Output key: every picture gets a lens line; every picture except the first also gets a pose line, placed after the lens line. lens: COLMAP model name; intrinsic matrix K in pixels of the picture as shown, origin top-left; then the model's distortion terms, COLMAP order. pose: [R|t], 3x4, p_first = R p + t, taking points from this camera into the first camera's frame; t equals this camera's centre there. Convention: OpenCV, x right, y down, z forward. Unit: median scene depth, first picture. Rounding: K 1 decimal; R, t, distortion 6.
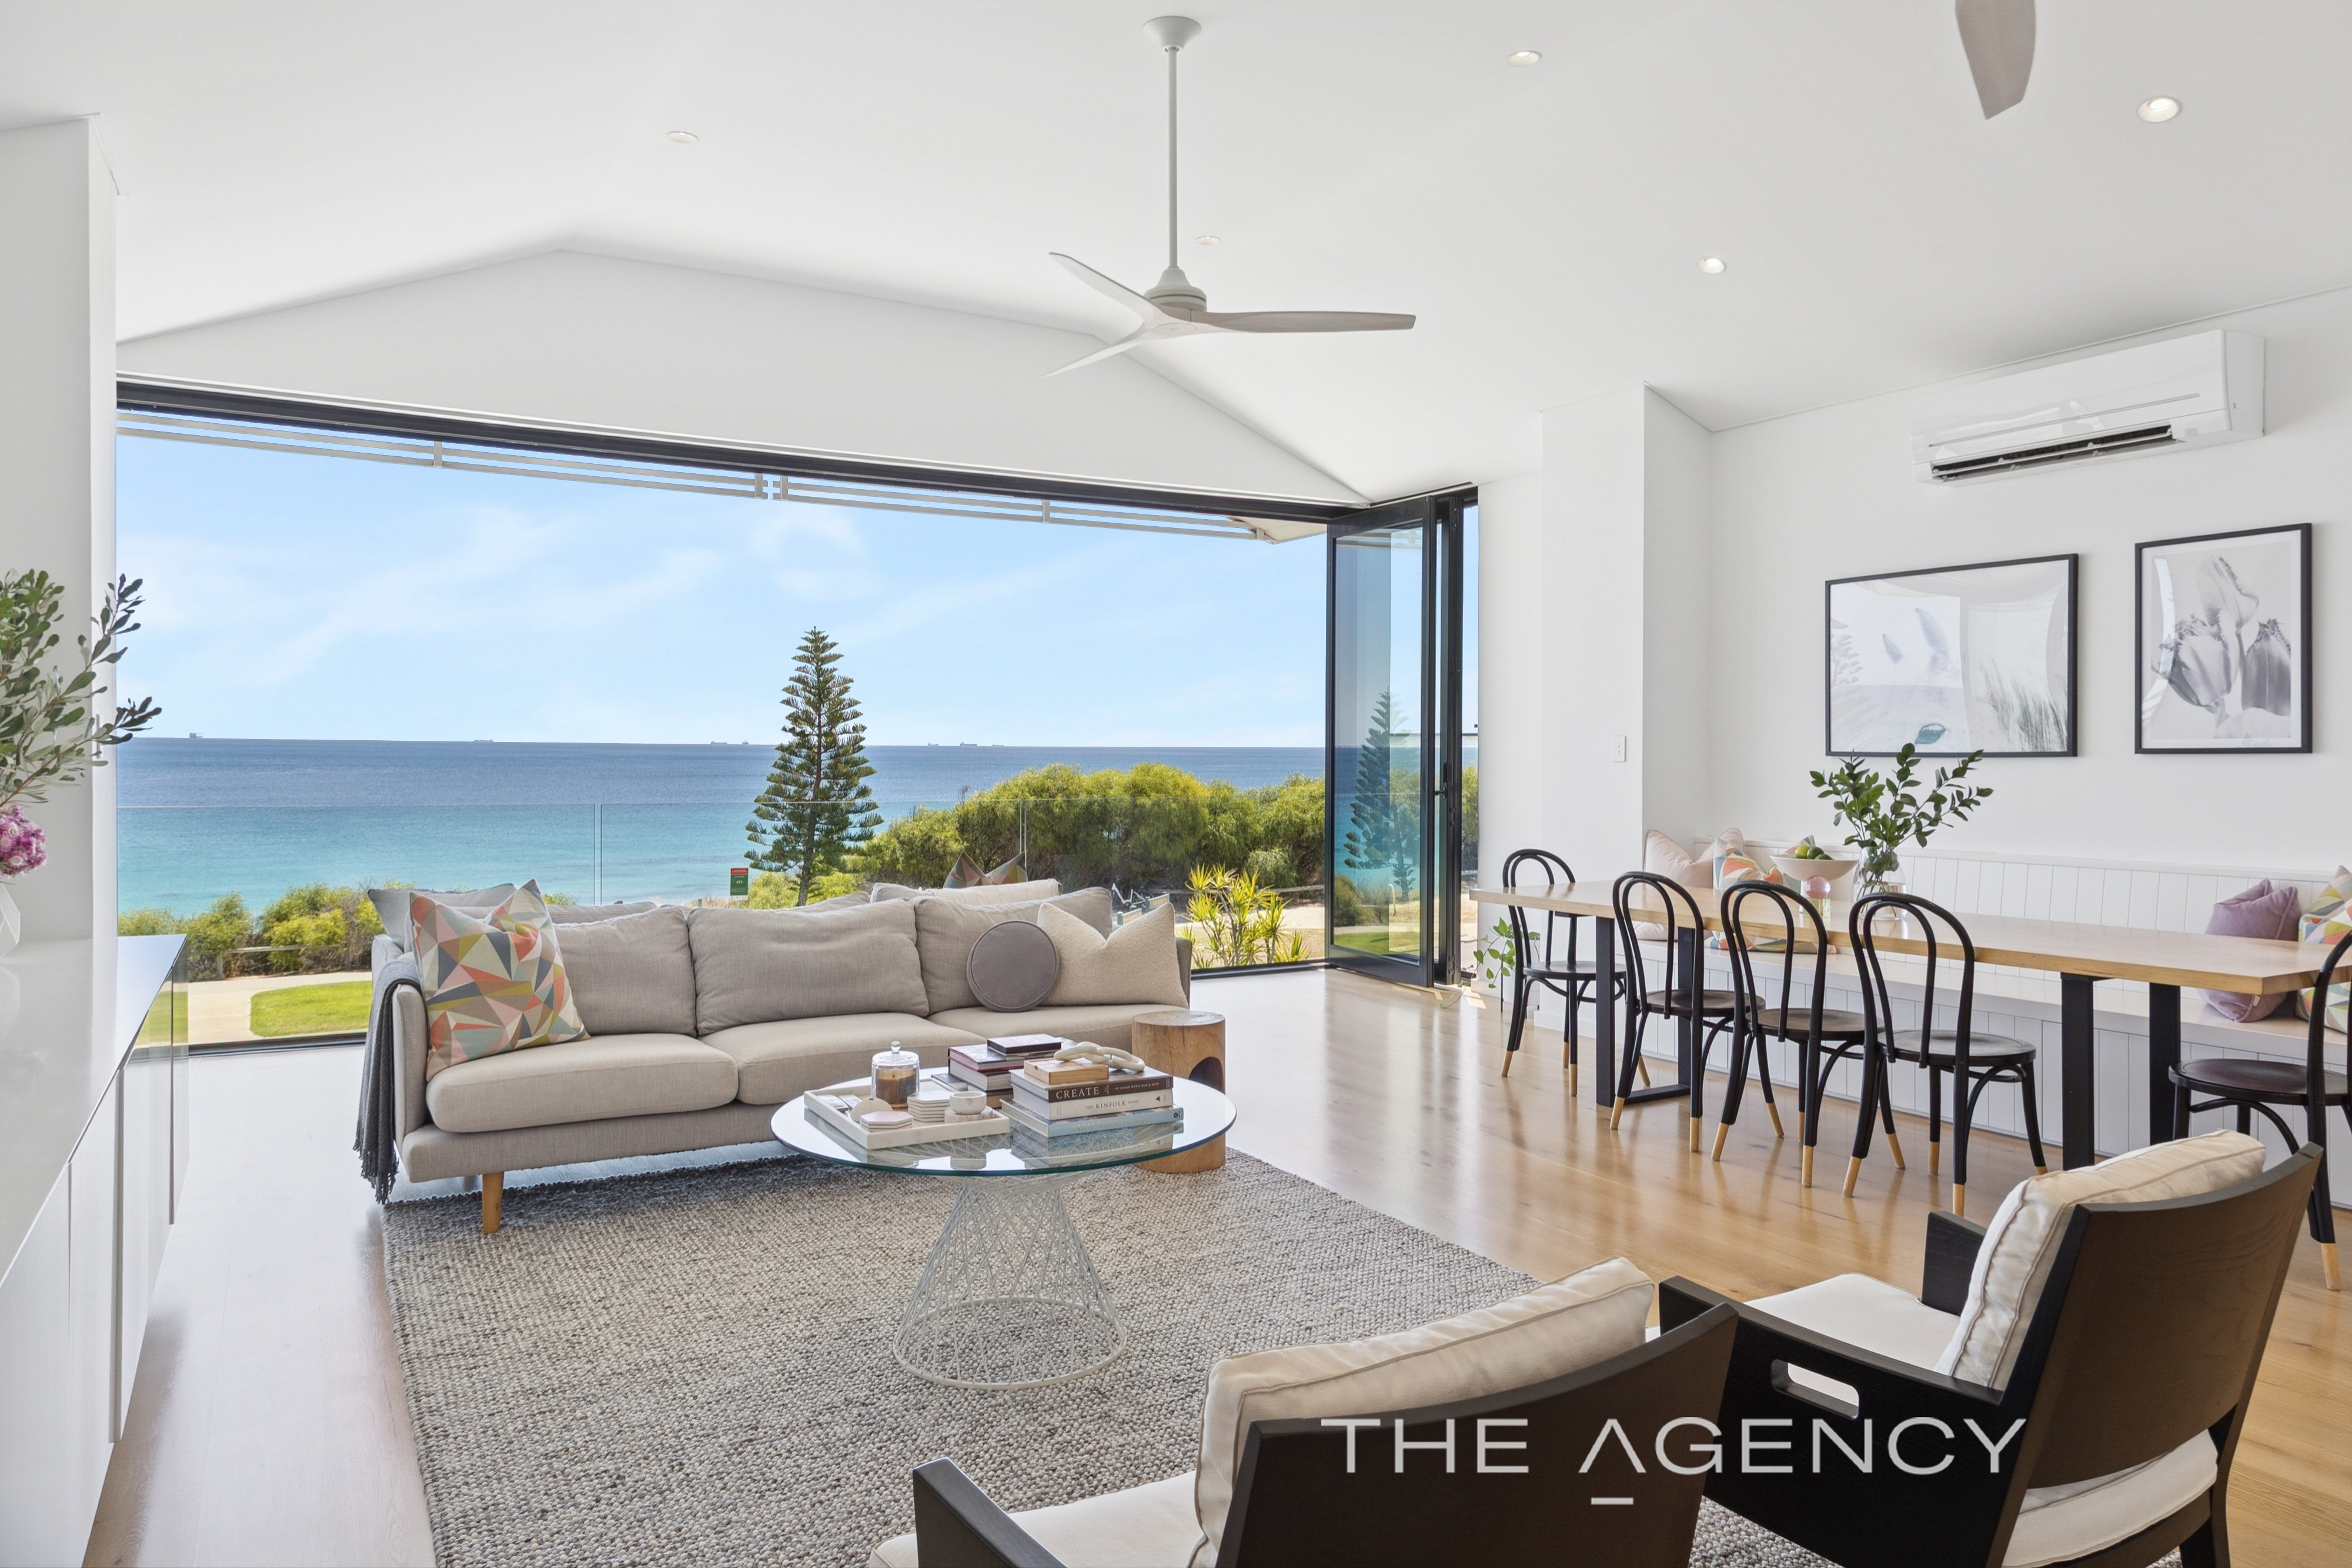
lens RADIAL K [[1578.8, 0, 1175.7], [0, 1578.8, 756.7], [0, 0, 1]] dist [0.006508, 0.007723]
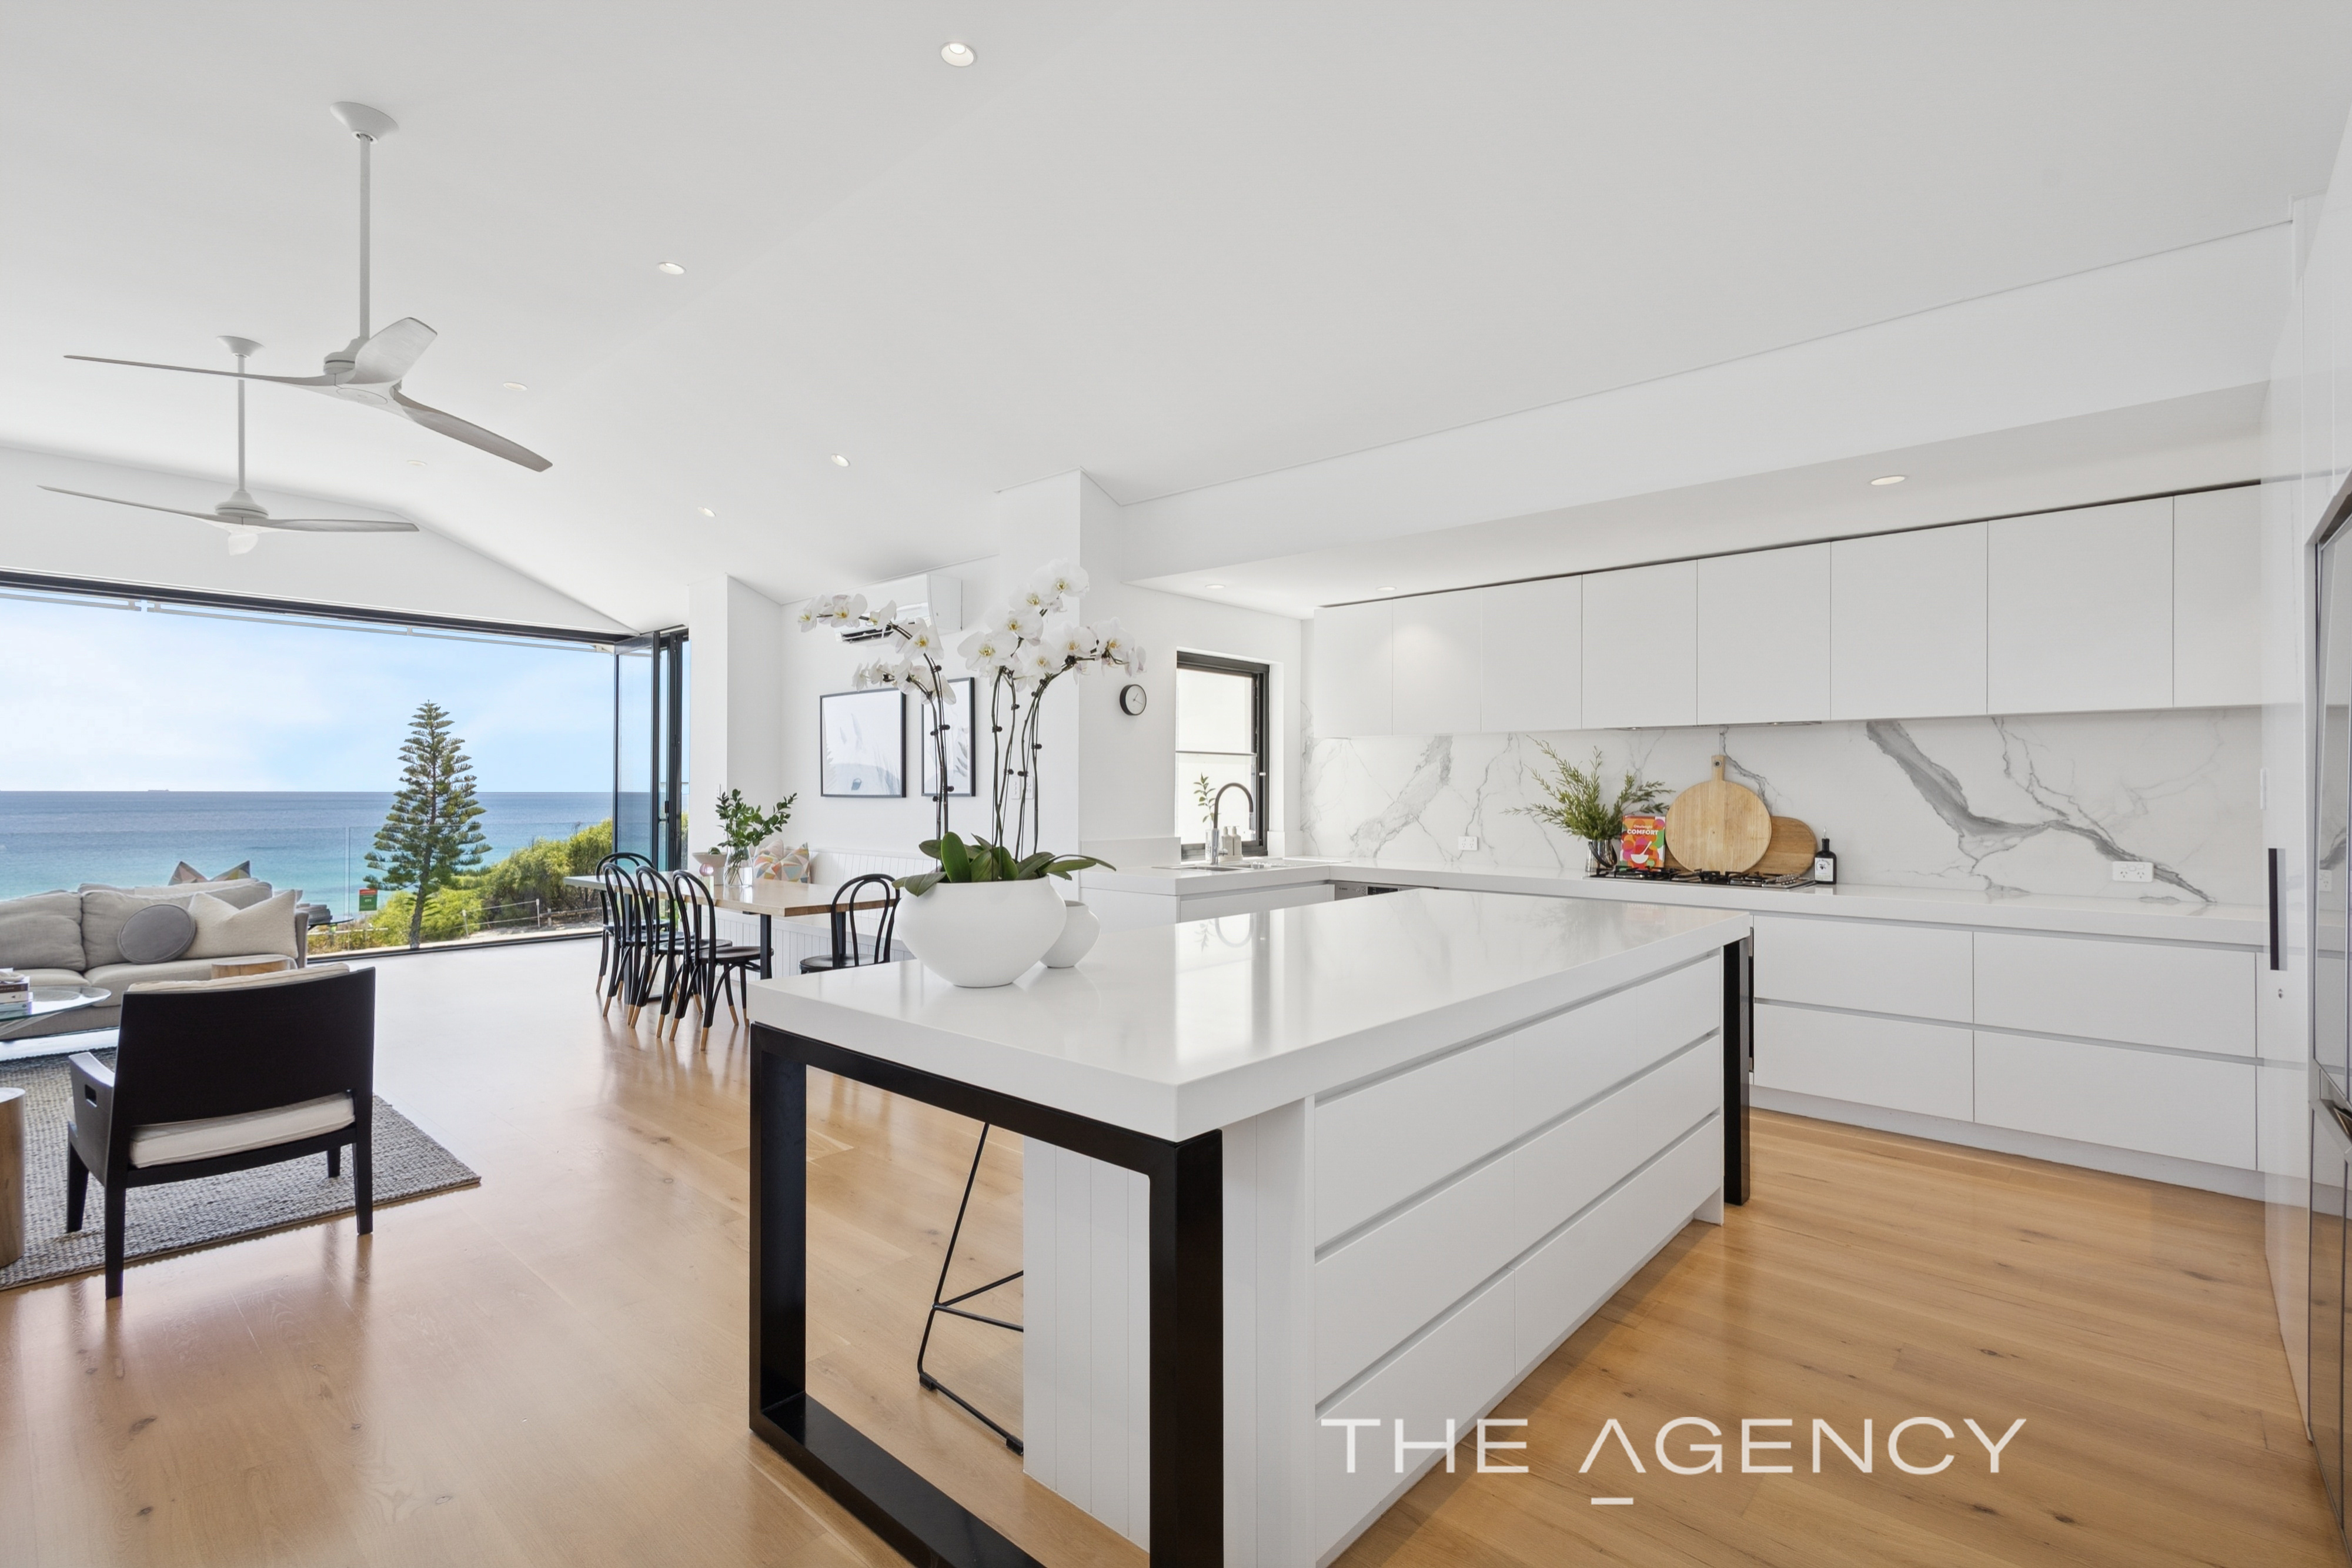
lens RADIAL K [[1085.1, 0, 1193.2], [0, 1085.1, 801.3], [0, 0, 1]] dist [0.014225, -0.003341]
pose [[0.945798, -0.000957, 0.324755, 0.283210], [0.000766, 0.999999, 0.000716, 0.002135], [-0.324756, -0.000429, 0.945798, -0.184616]]
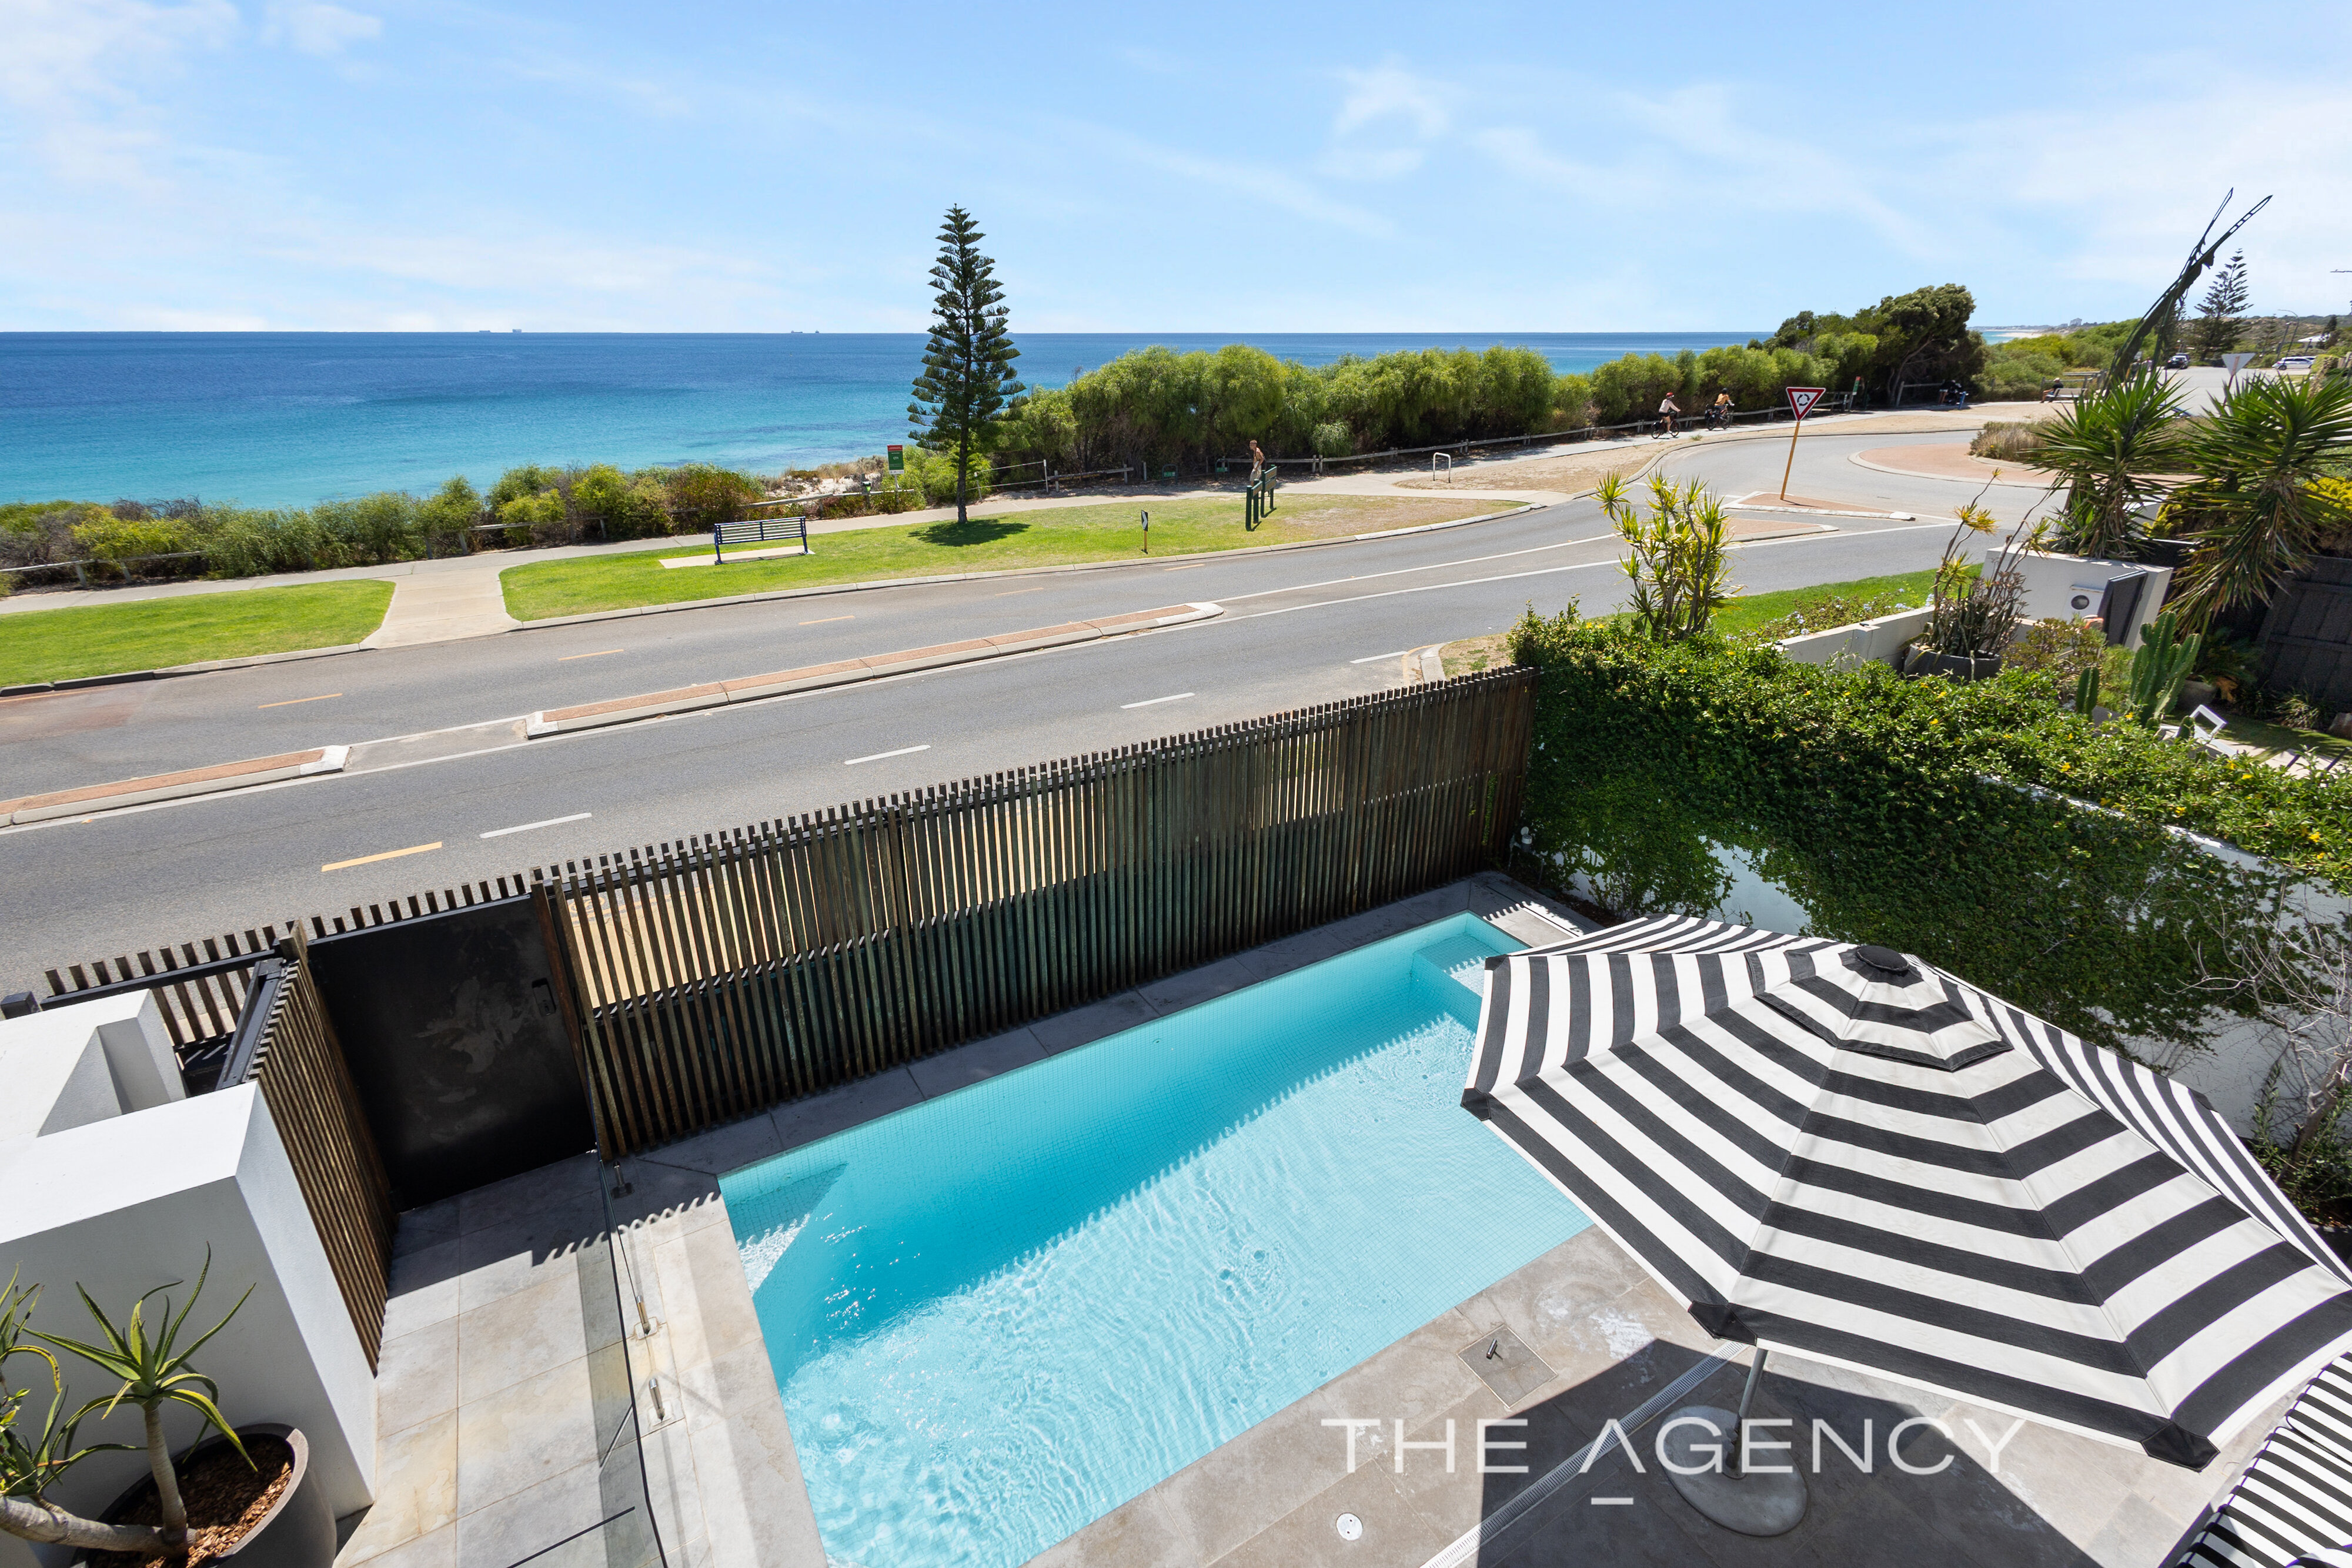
lens RADIAL K [[1085.1, 0, 1145.7], [0, 1085.1, 785.8], [0, 0, 1]] dist [0.014225, -0.003341]
pose [[0.999883, -0.011828, 0.009723, -0.450245], [0.007286, 0.926068, 0.377287, 0.011528], [-0.013467, -0.377172, 0.926045, 0.743759]]
